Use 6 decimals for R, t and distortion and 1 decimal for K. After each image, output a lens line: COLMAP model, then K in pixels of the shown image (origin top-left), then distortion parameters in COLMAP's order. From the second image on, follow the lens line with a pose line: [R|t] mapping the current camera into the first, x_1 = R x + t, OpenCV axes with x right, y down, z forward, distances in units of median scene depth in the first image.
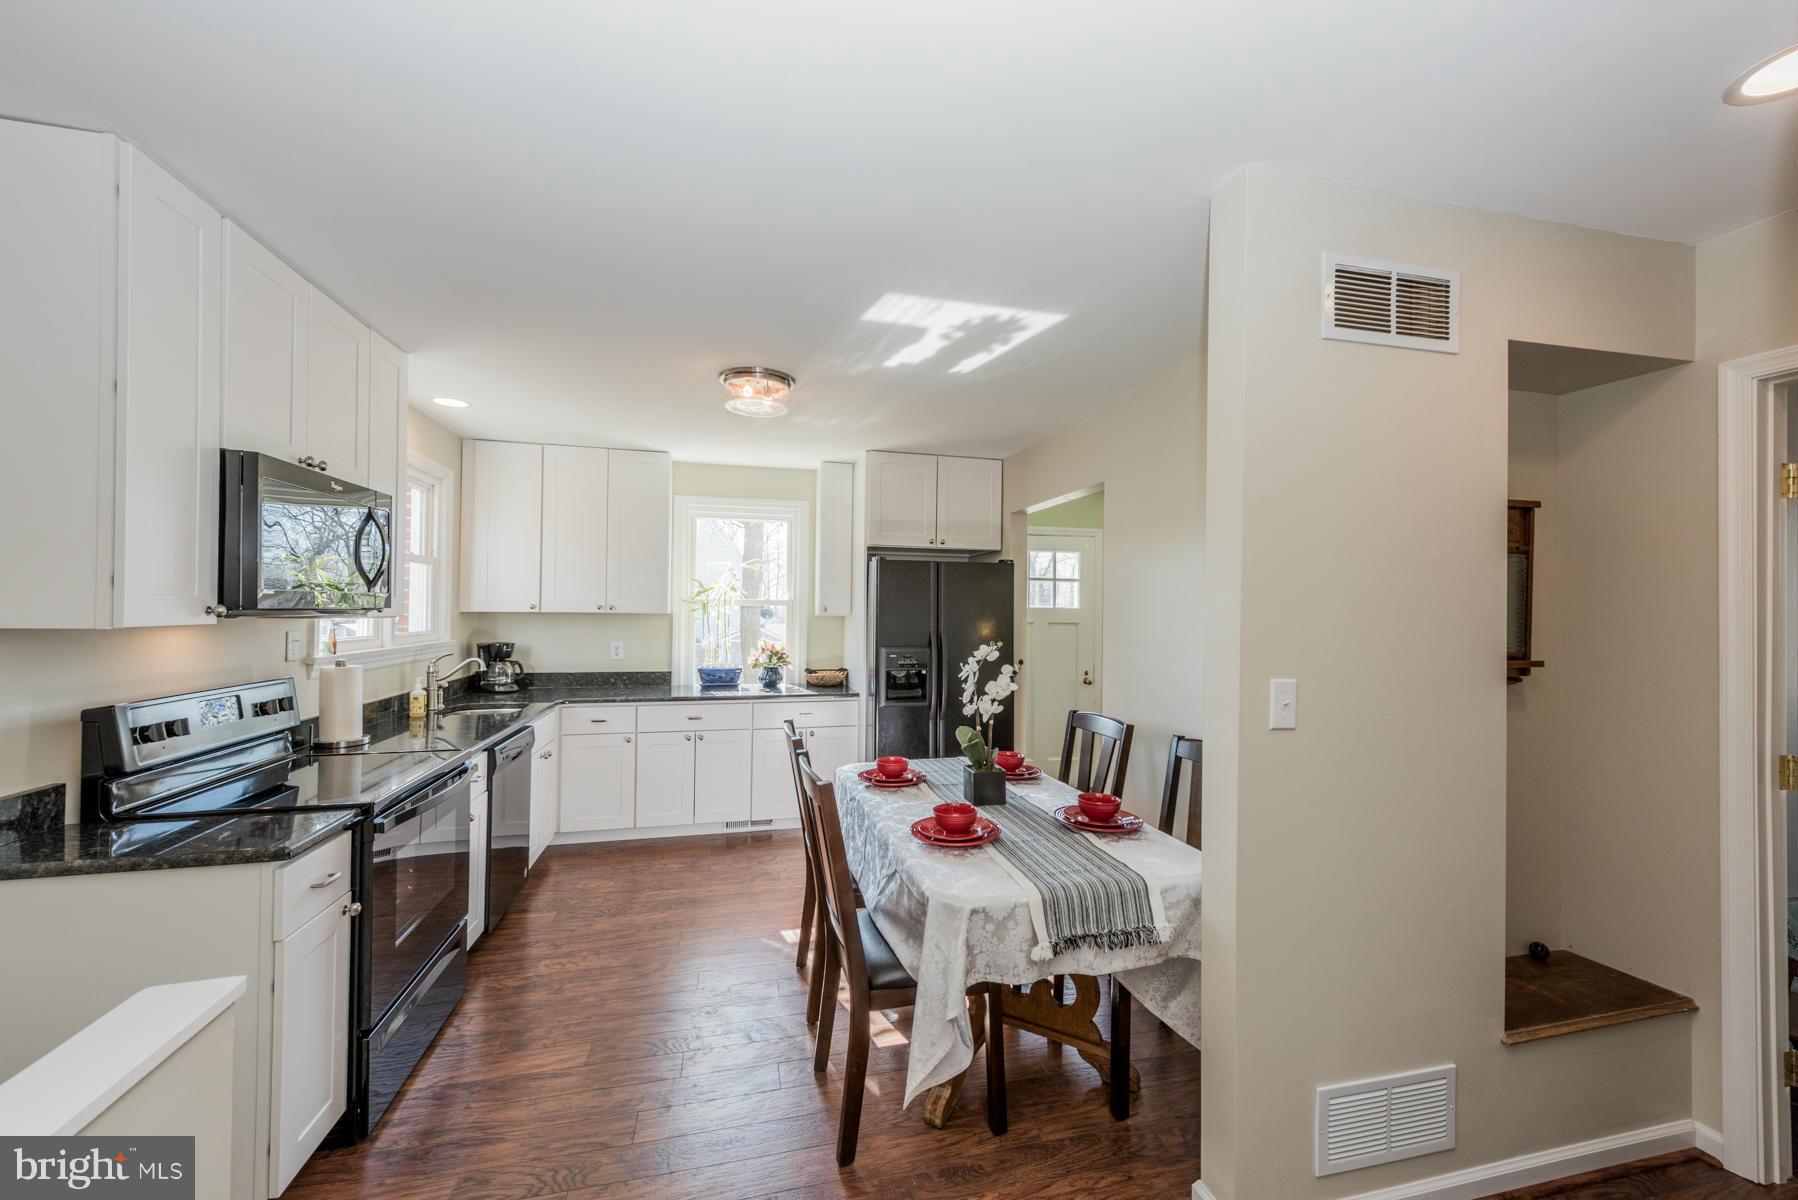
lens RADIAL K [[699.4, 0, 897.0], [0, 699.4, 606.0], [0, 0, 1]] dist [0.010896, -0.000371]
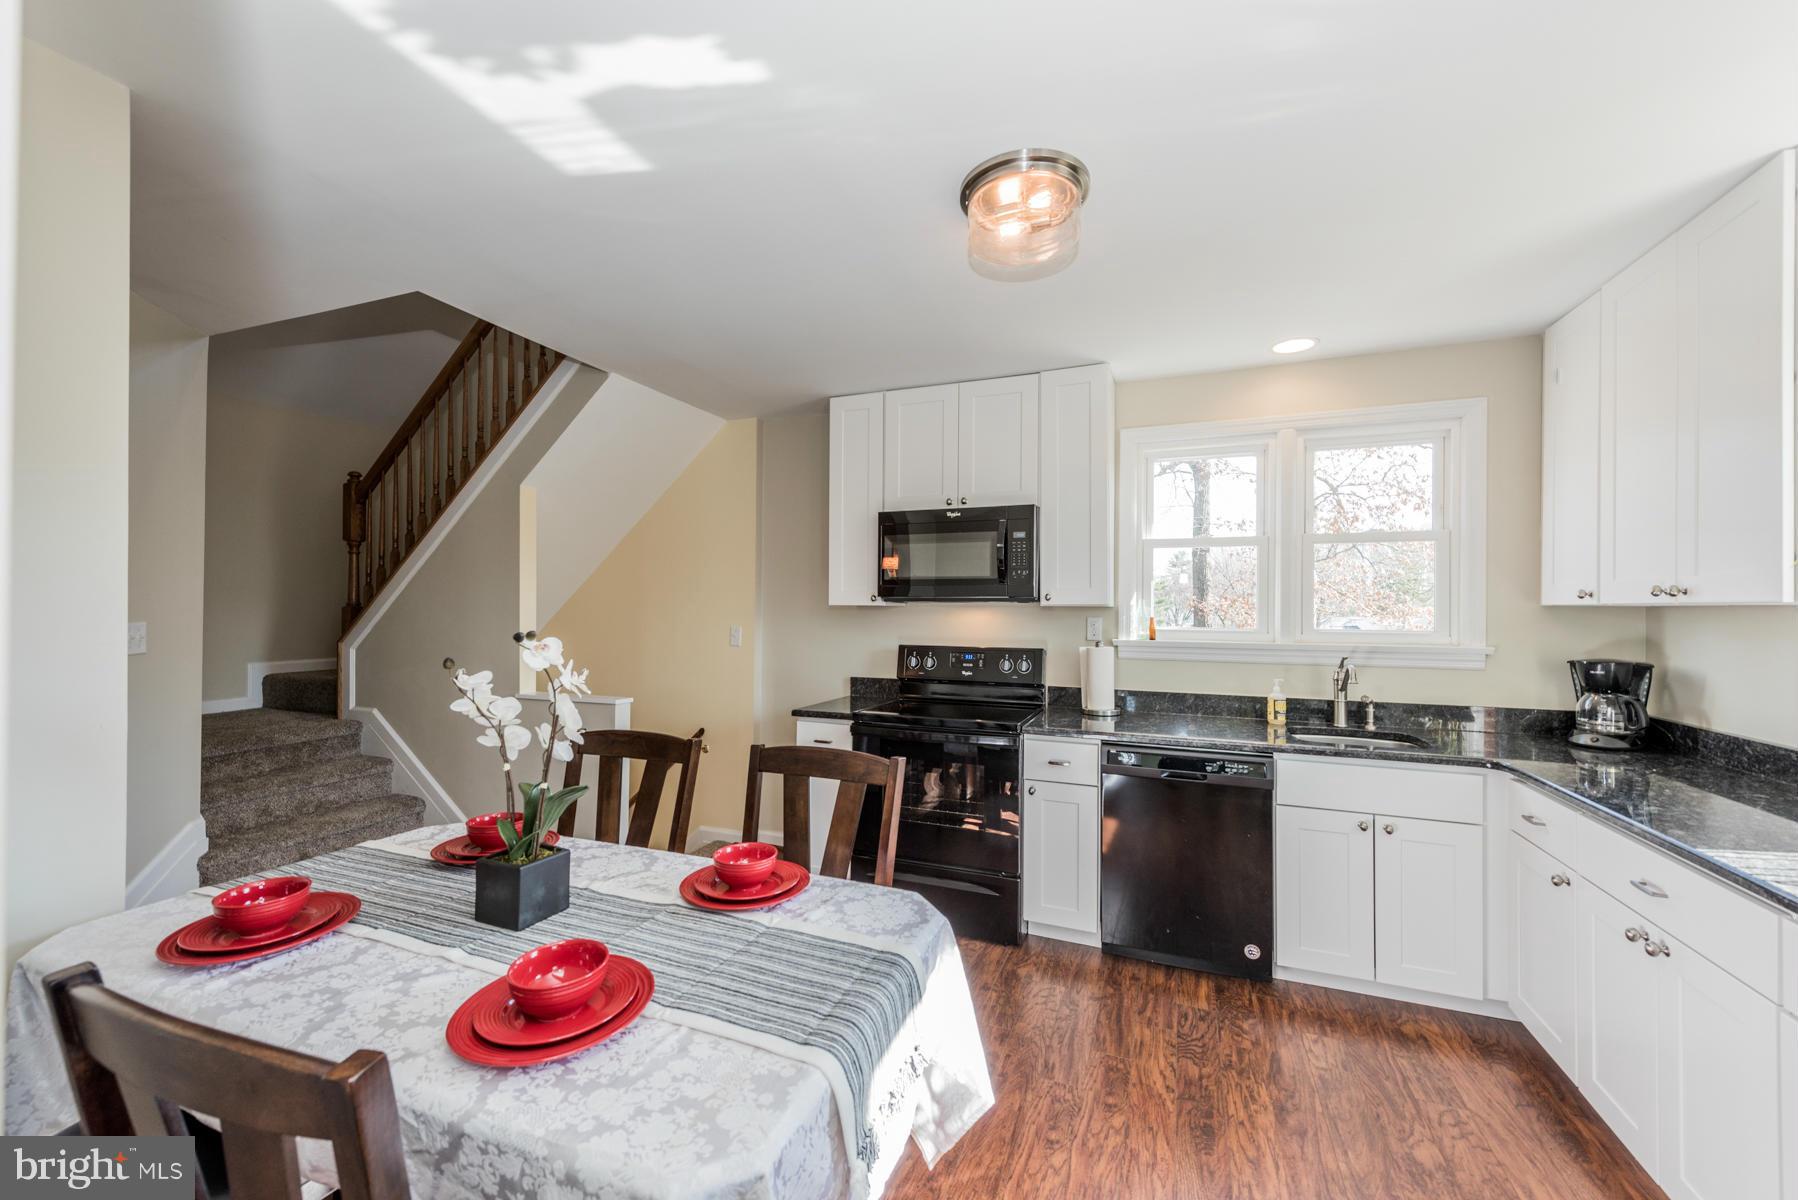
lens RADIAL K [[699.4, 0, 897.0], [0, 699.4, 606.0], [0, 0, 1]] dist [0.010896, -0.000371]
pose [[-0.569558, -0.010630, -0.821882, 0.233980], [-0.004493, 0.999942, -0.009819, 0.017320], [0.821939, -0.001900, -0.569573, 0.870724]]
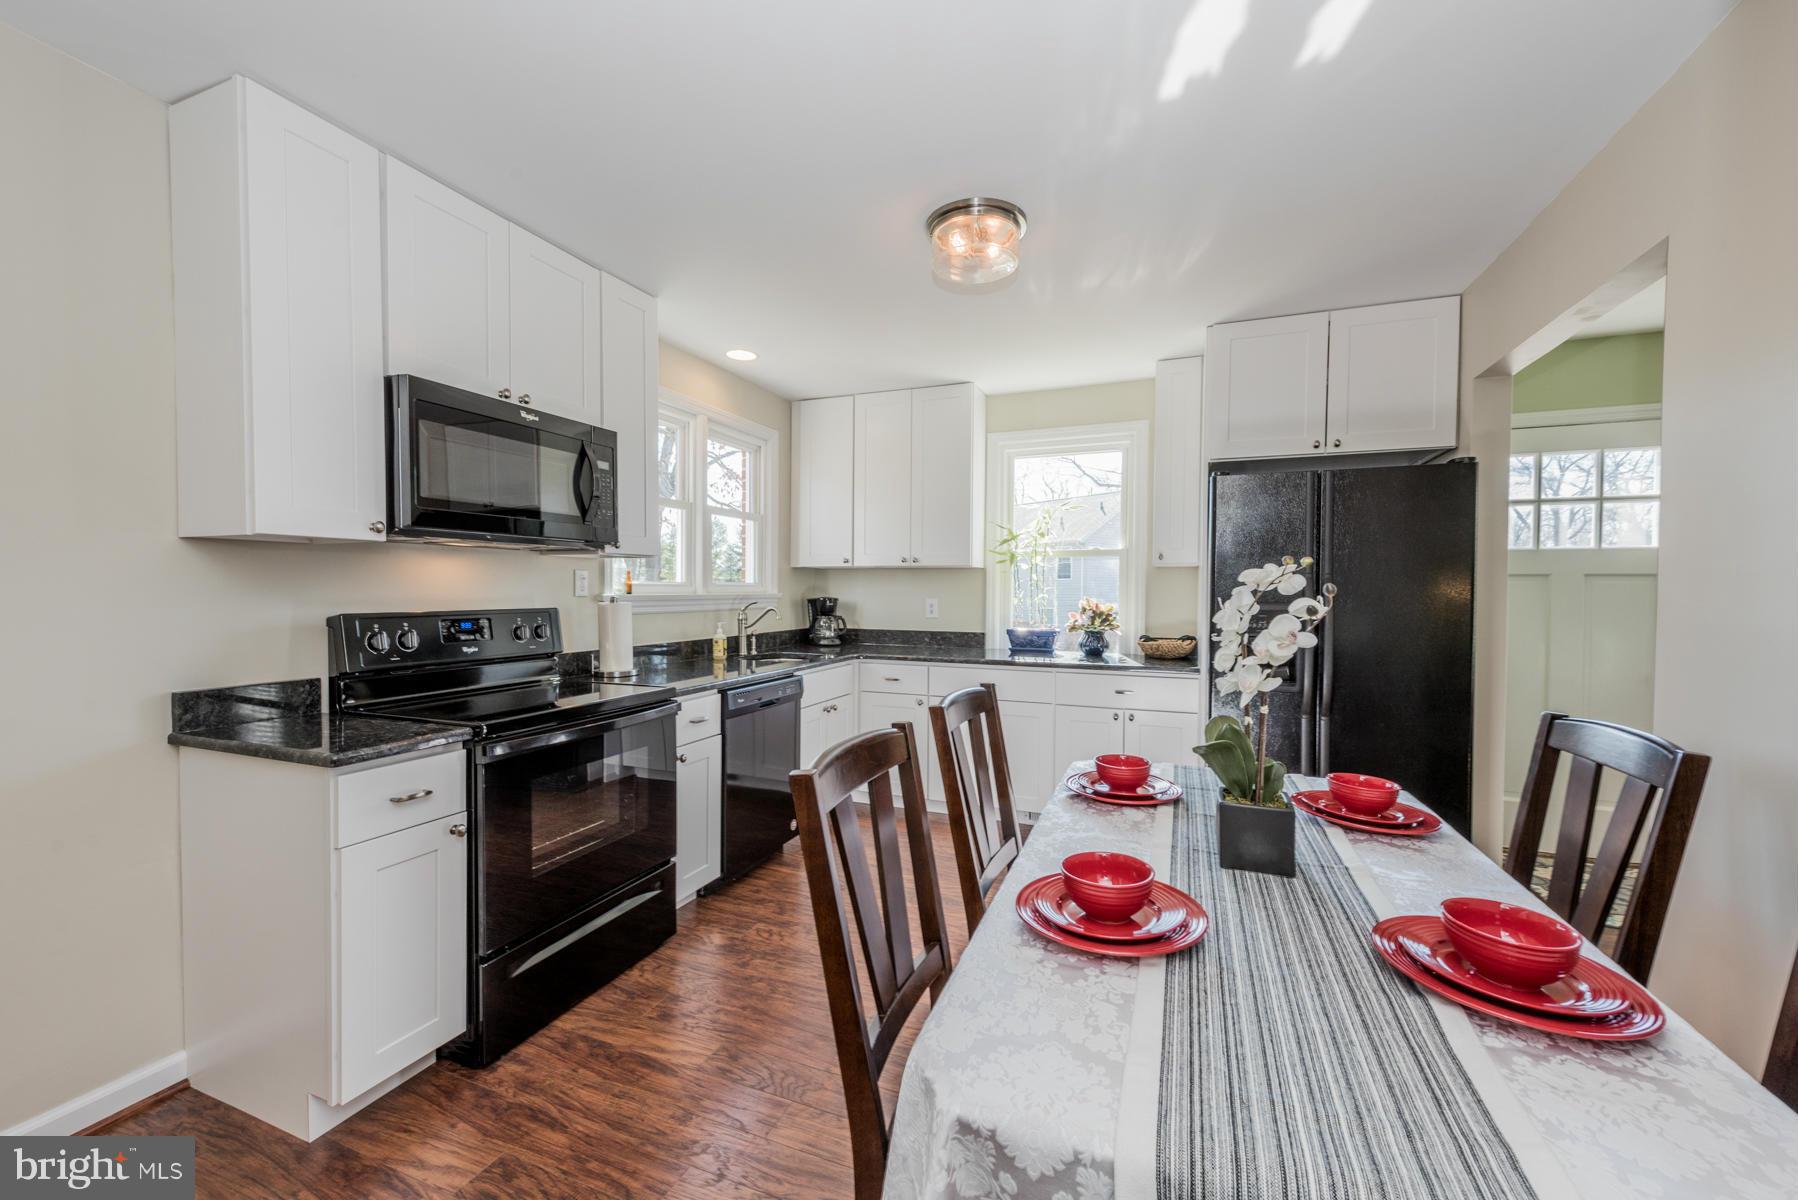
lens RADIAL K [[699.4, 0, 897.0], [0, 699.4, 606.0], [0, 0, 1]] dist [0.010896, -0.000371]
pose [[0.813358, 0.008817, -0.581696, 0.115955], [0.006097, 0.999701, 0.023677, 0.041731], [0.581731, -0.022805, 0.813061, 0.235256]]
